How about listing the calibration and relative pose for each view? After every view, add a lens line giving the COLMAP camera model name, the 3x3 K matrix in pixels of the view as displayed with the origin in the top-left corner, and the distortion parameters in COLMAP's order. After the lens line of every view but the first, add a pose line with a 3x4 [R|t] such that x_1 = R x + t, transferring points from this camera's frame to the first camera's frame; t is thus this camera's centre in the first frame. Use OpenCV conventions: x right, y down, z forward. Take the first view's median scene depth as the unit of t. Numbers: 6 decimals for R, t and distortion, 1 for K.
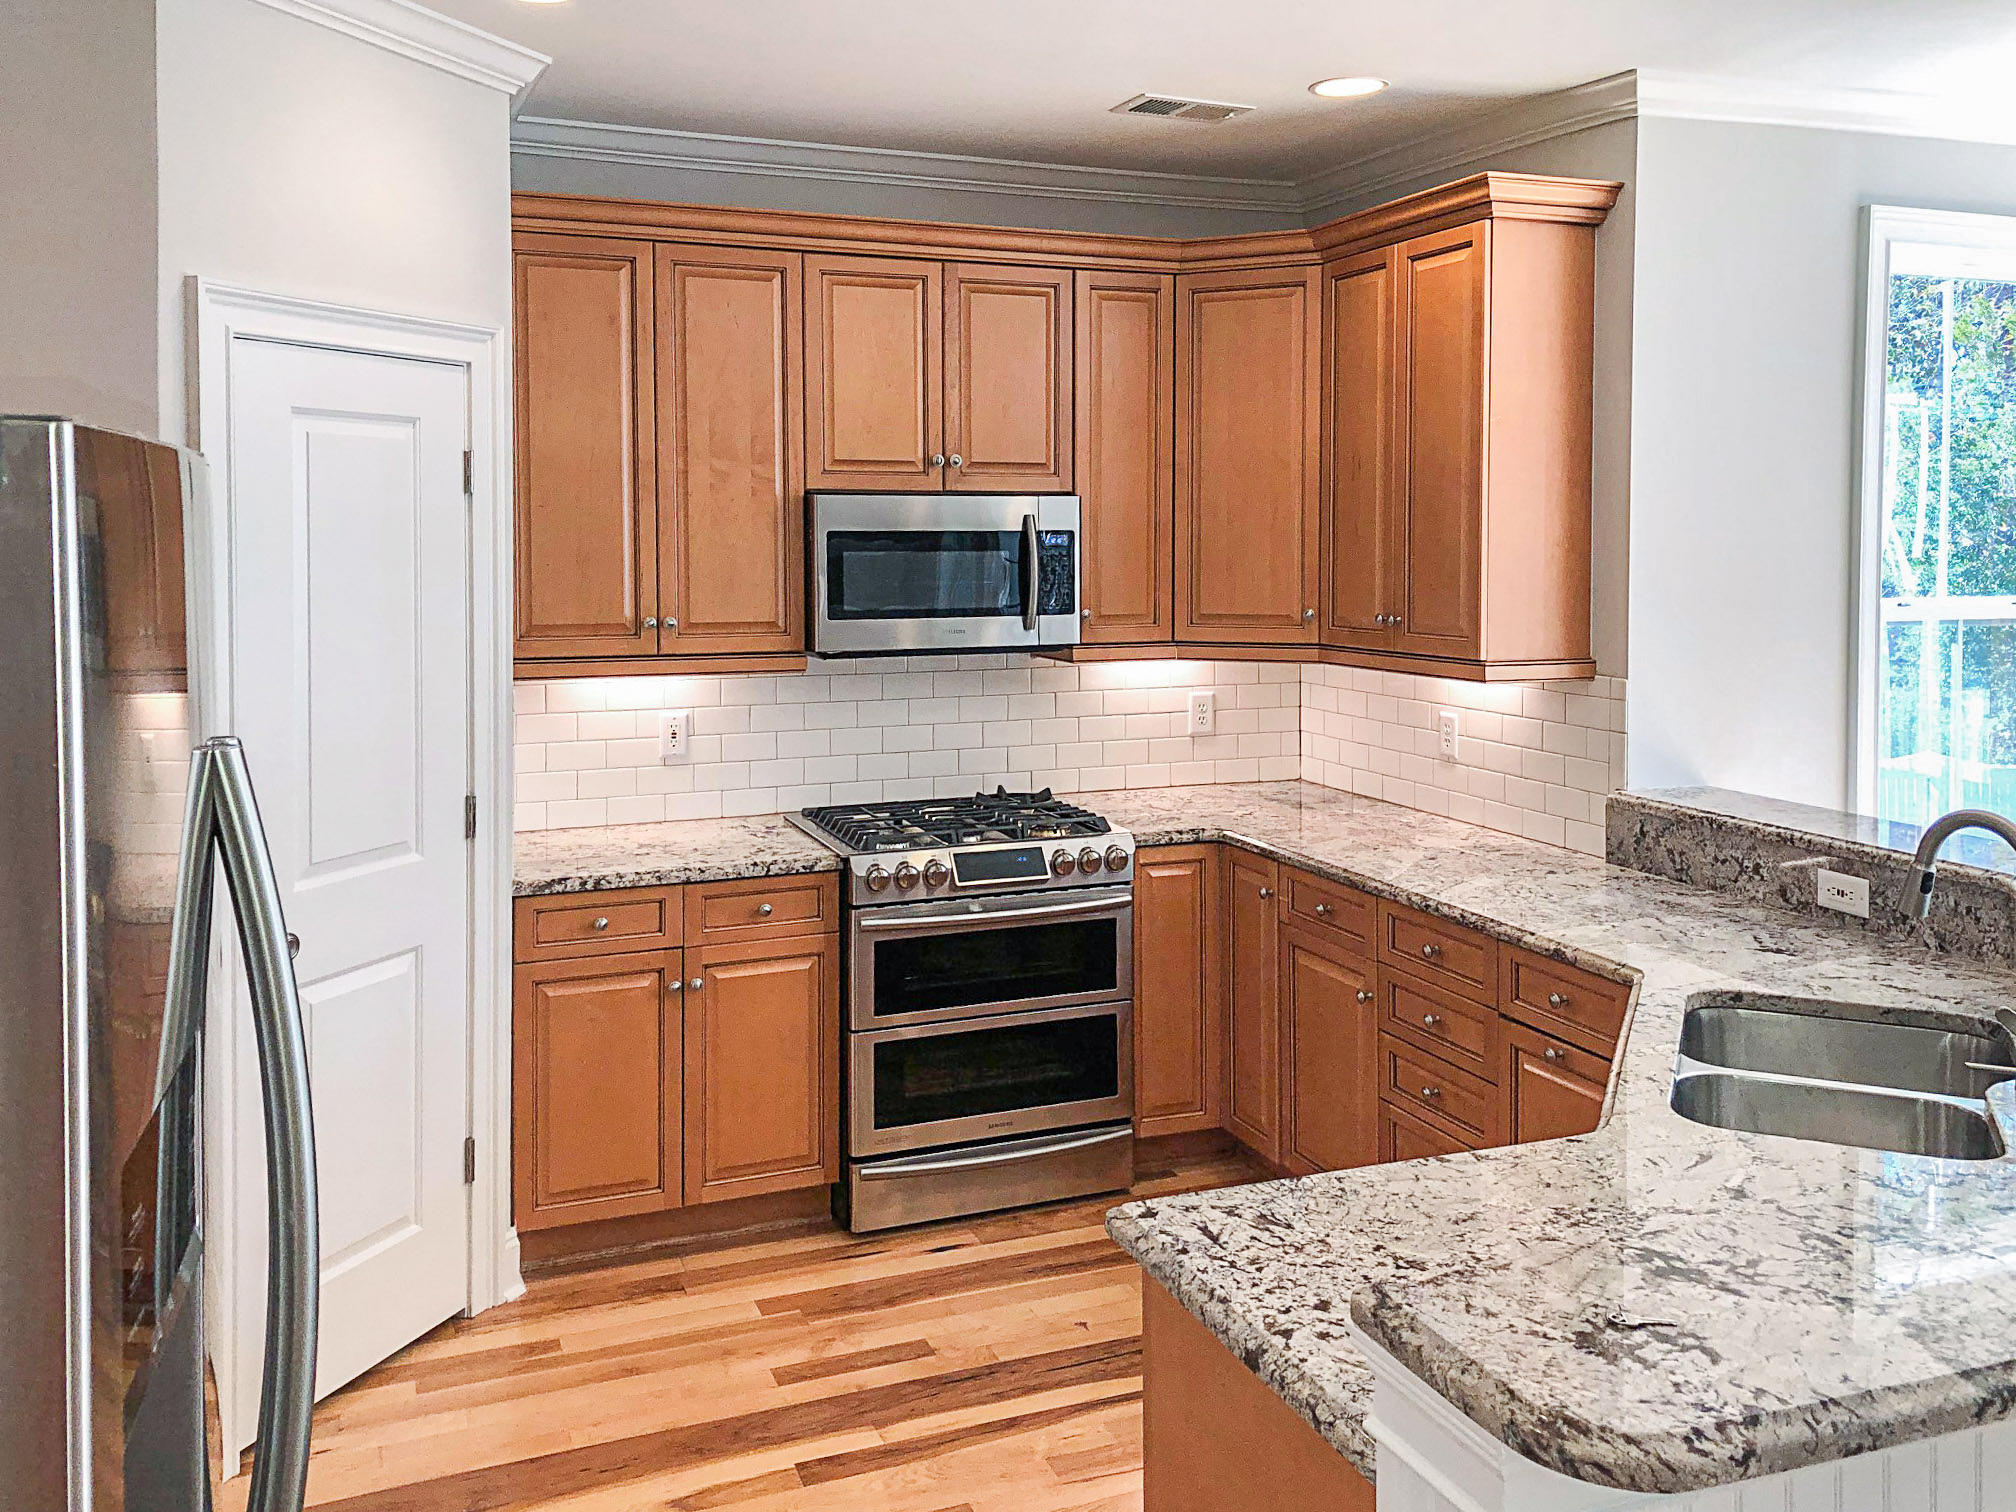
lens RADIAL K [[1705.1, 0, 1013.0], [0, 1705.1, 579.4], [0, 0, 1]] dist [0.063819, 0.002282]
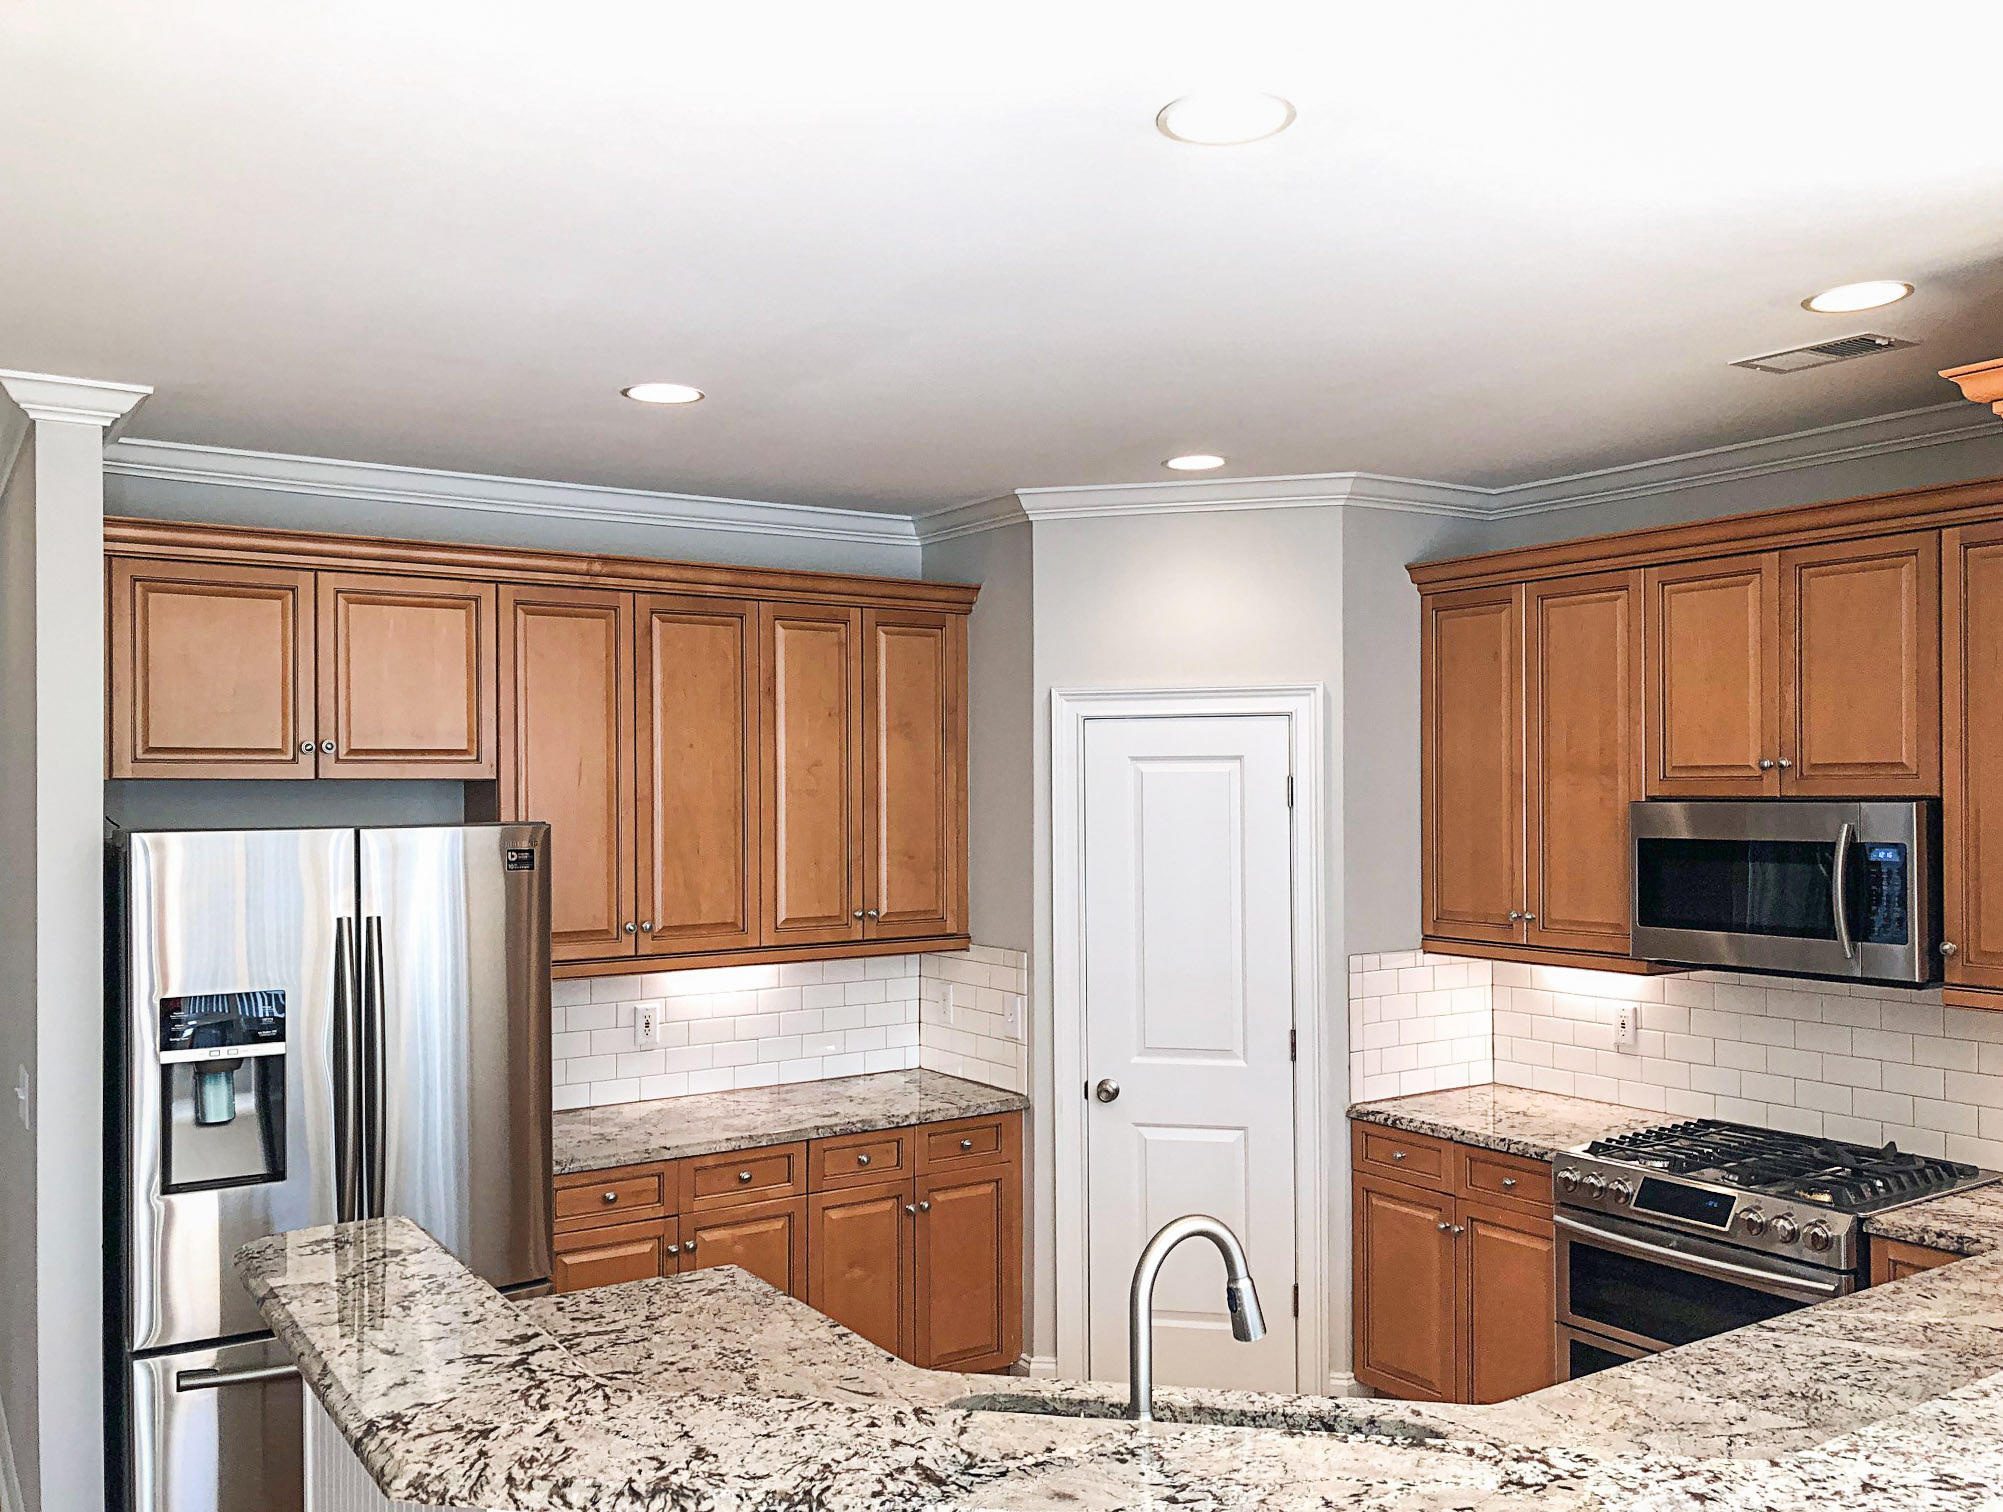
lens RADIAL K [[1625.4, 0, 1001.5], [0, 1625.4, 756.0], [0, 0, 1]] dist [-0.007239, 0.000172]
pose [[0.193266, -0.027934, -0.980749, 0.846163], [-0.028133, 0.999026, -0.033999, -0.037424], [0.980743, 0.034163, 0.192292, 0.484088]]
